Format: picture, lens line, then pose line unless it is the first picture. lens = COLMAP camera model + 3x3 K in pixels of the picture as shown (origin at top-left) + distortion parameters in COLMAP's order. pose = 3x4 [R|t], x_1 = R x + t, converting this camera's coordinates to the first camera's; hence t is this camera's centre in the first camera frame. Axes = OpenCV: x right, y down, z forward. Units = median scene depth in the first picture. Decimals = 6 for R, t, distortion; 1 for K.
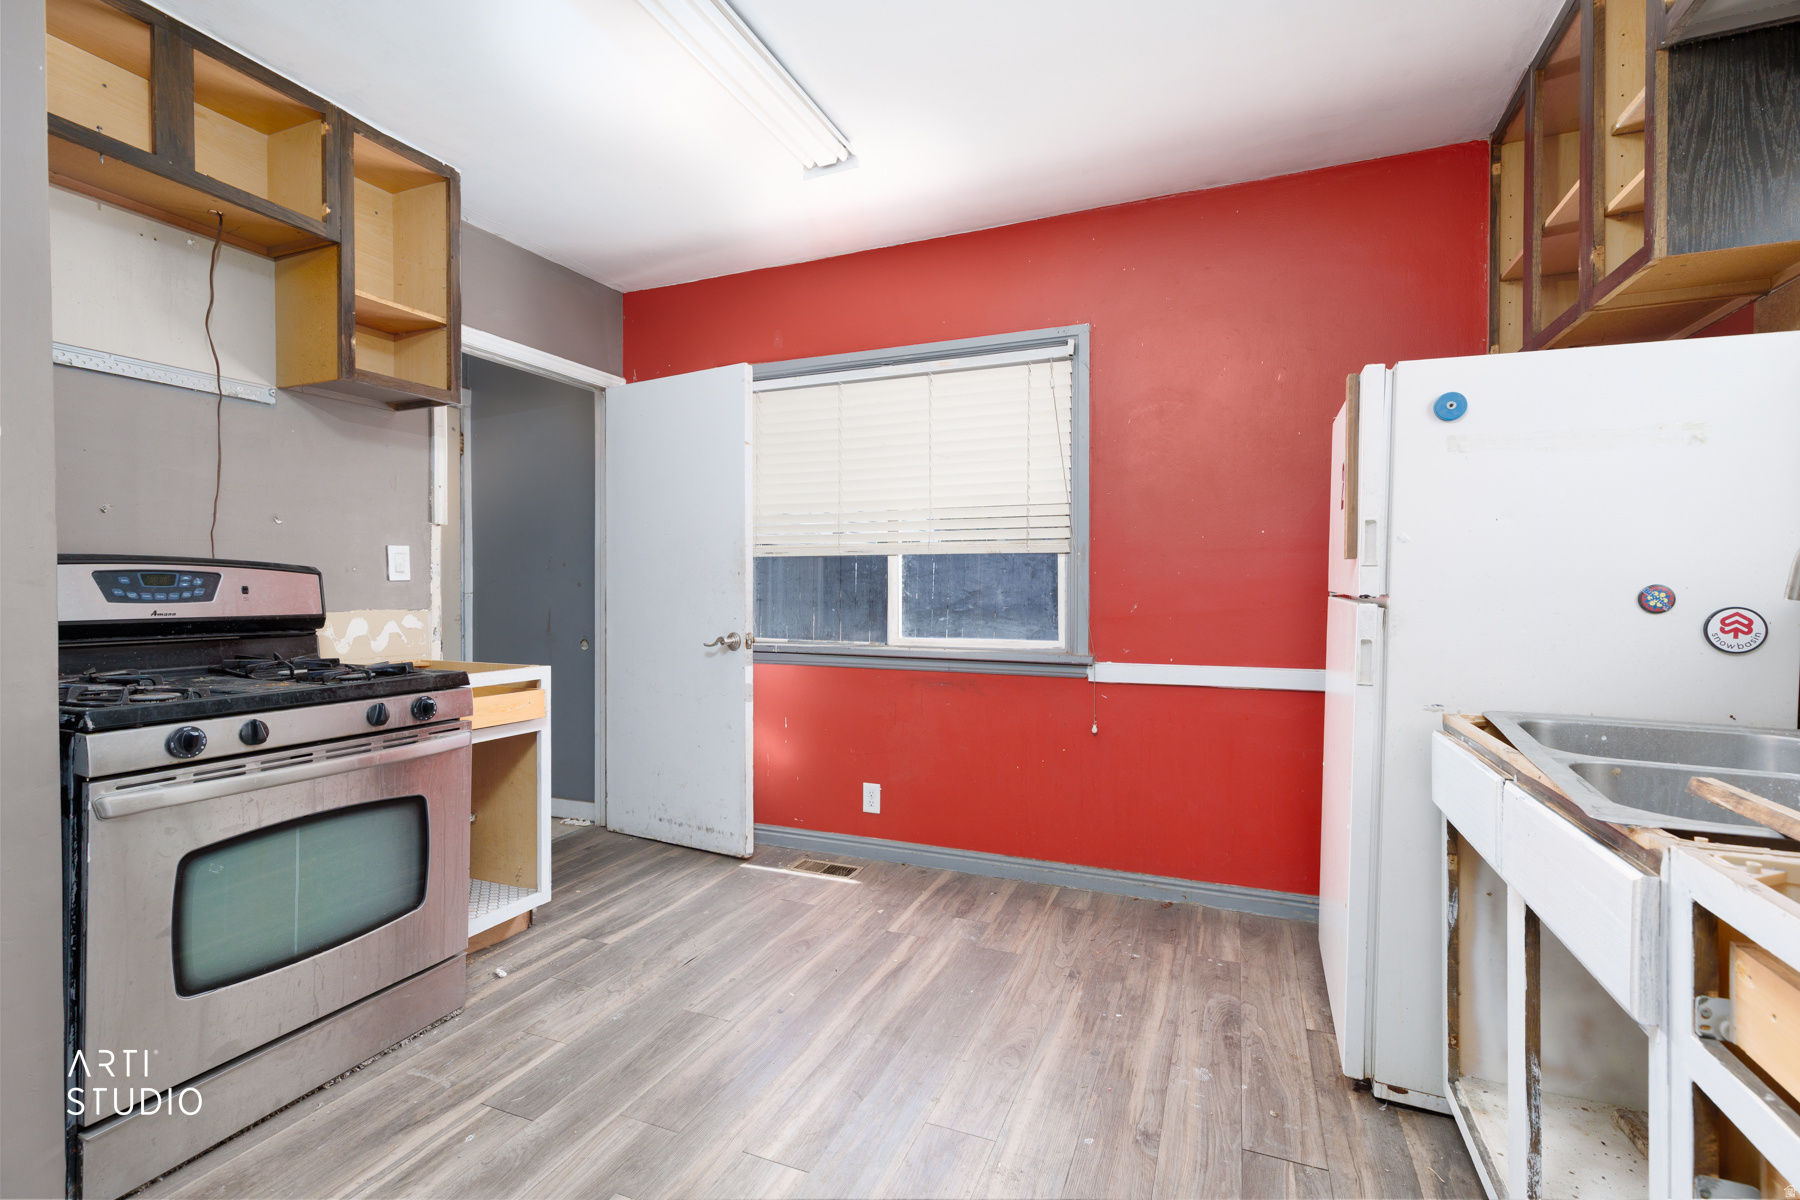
lens RADIAL K [[802.9, 0, 897.6], [0, 802.9, 595.2], [0, 0, 1]] dist [0.003141, 0.000007]
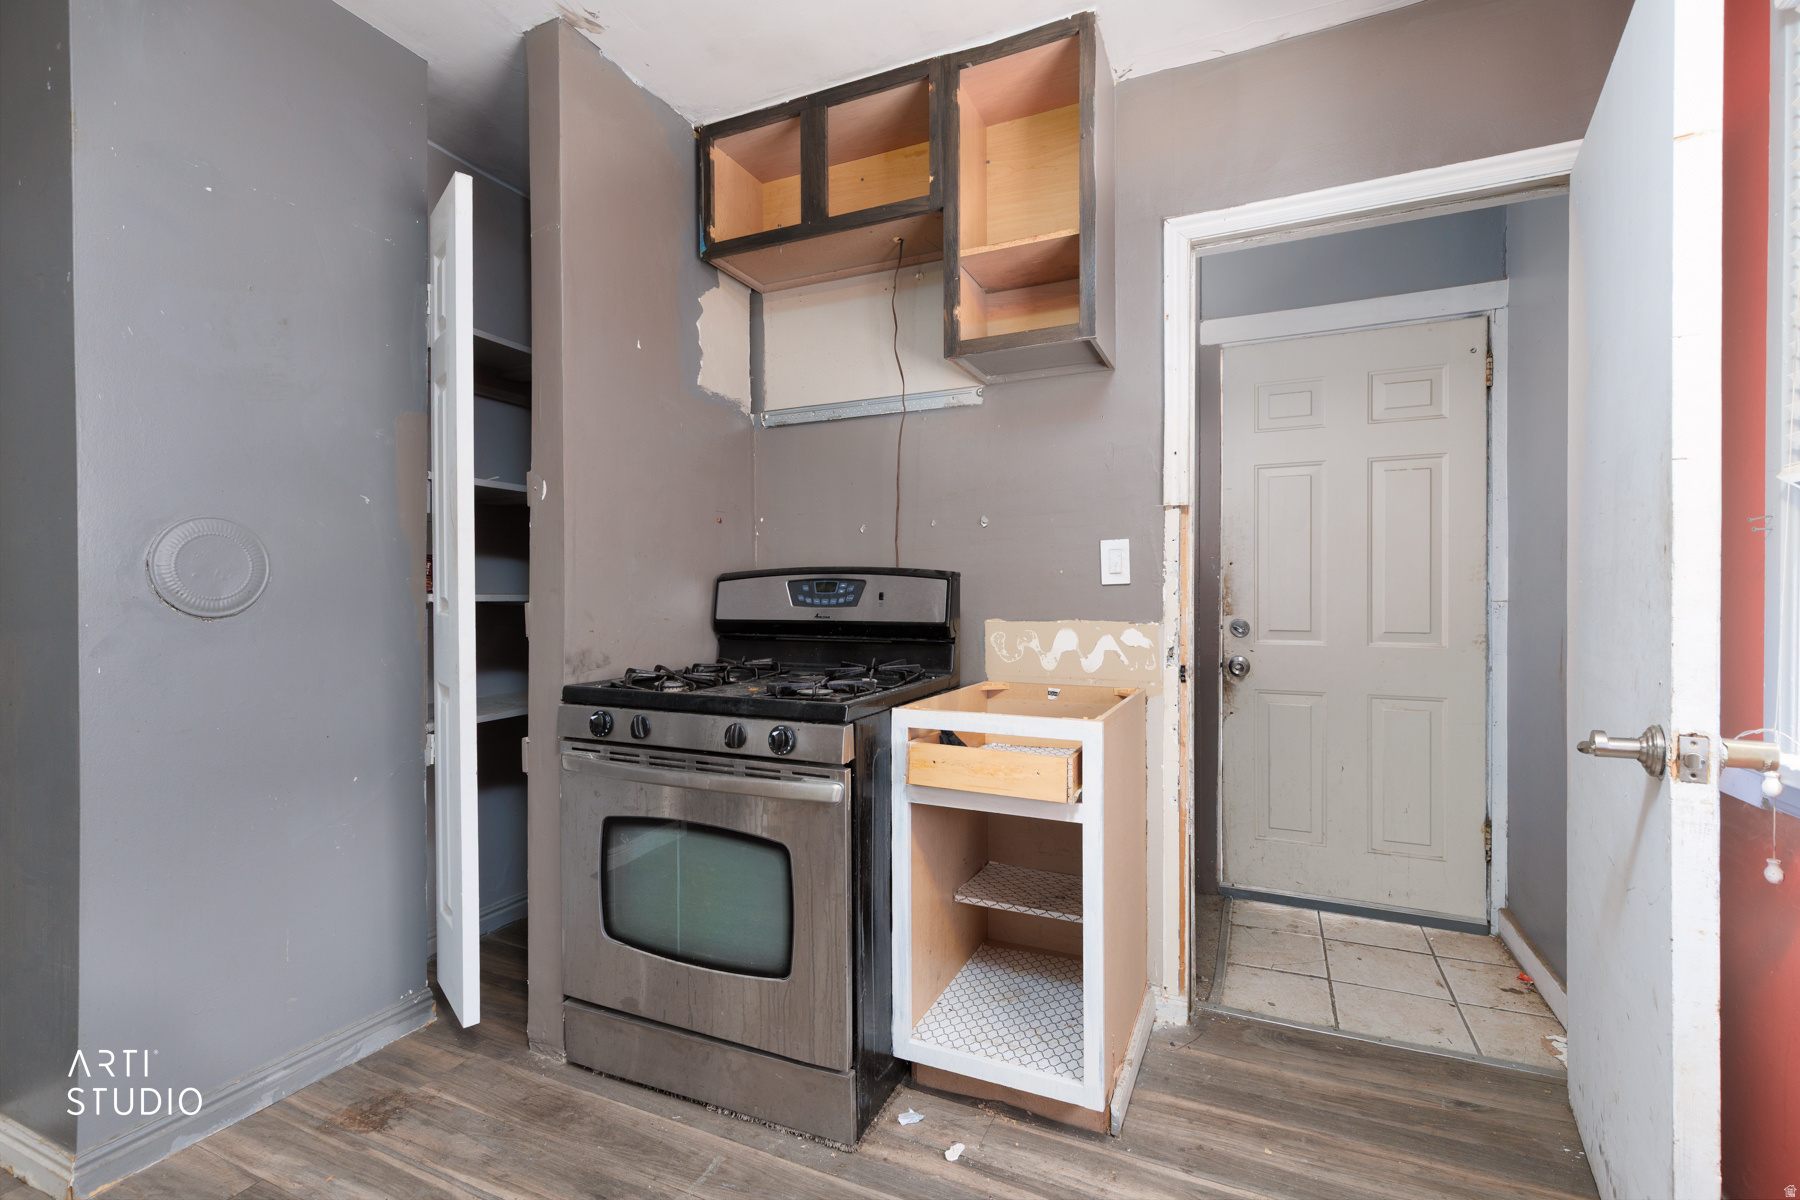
lens RADIAL K [[802.9, 0, 902.6], [0, 802.9, 595.3], [0, 0, 1]] dist [0.003141, 0.000007]
pose [[-0.026259, 0.001445, -0.999654, 0.225595], [-0.006579, 0.999977, 0.001618, -0.009947], [0.999634, 0.006619, -0.026249, 1.113265]]
